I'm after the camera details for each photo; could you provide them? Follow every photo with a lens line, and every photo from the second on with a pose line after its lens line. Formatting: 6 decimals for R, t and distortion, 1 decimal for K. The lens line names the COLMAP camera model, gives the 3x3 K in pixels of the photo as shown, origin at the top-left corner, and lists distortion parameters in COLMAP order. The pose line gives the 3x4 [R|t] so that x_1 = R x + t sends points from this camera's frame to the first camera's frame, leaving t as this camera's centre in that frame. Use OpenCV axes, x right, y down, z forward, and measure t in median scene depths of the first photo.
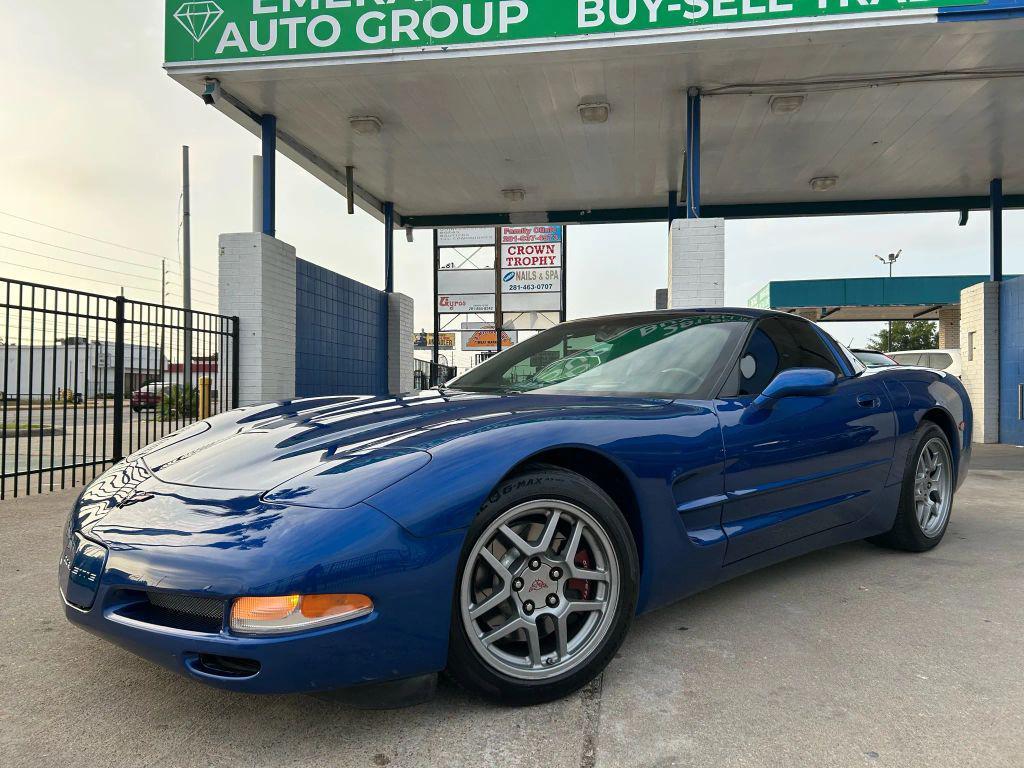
lens RADIAL K [[778.1, 0, 518.8], [0, 778.1, 380.8], [0, 0, 1]] dist [0.050341, -0.048142]
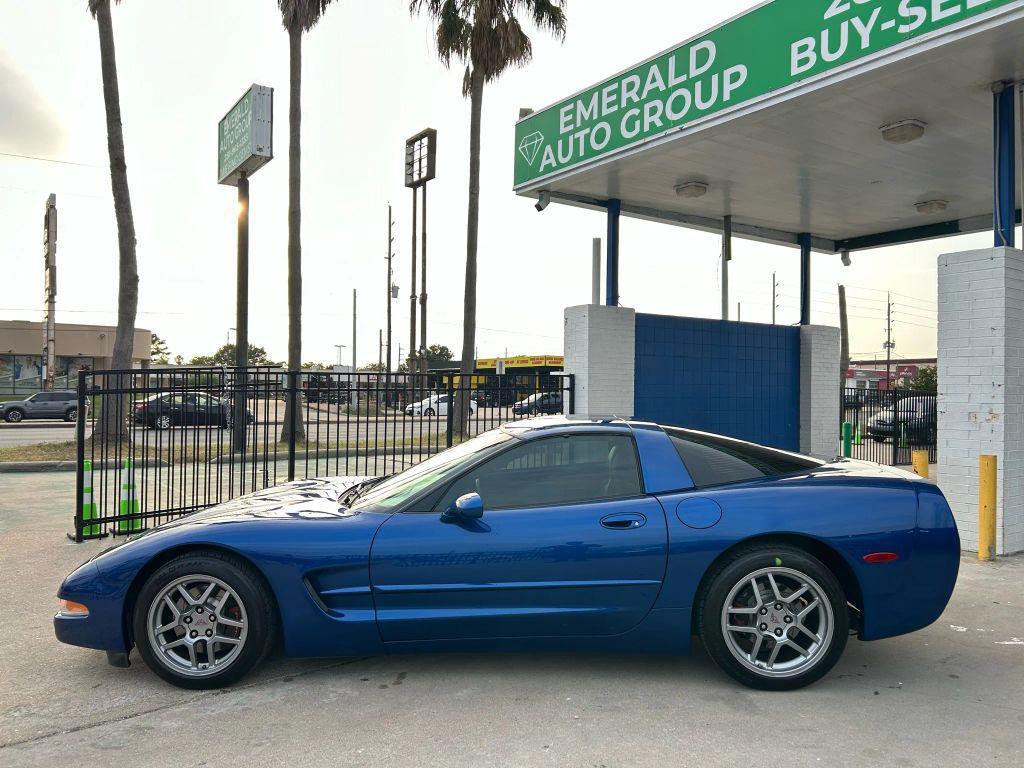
lens RADIAL K [[778.1, 0, 511.6], [0, 778.1, 391.2], [0, 0, 1]] dist [0.050341, -0.048142]
pose [[0.702719, -0.000046, -0.711468, 0.500686], [0.008693, 0.999926, 0.008521, -0.074577], [0.711415, -0.012173, 0.702667, 0.076570]]
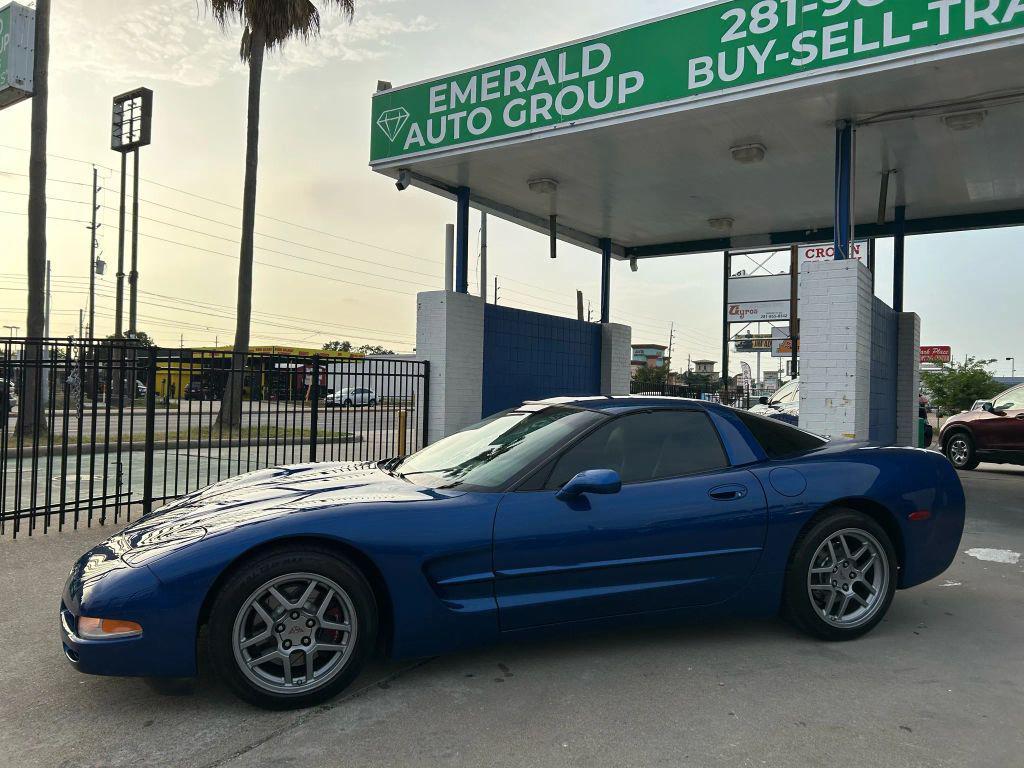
lens RADIAL K [[778.1, 0, 512.0], [0, 778.1, 387.6], [0, 0, 1]] dist [0.050341, -0.048142]
pose [[0.911261, 0.012109, -0.411651, 0.285639], [-0.009038, 0.999915, 0.009407, -0.059403], [0.411730, -0.004852, 0.911293, -0.046765]]
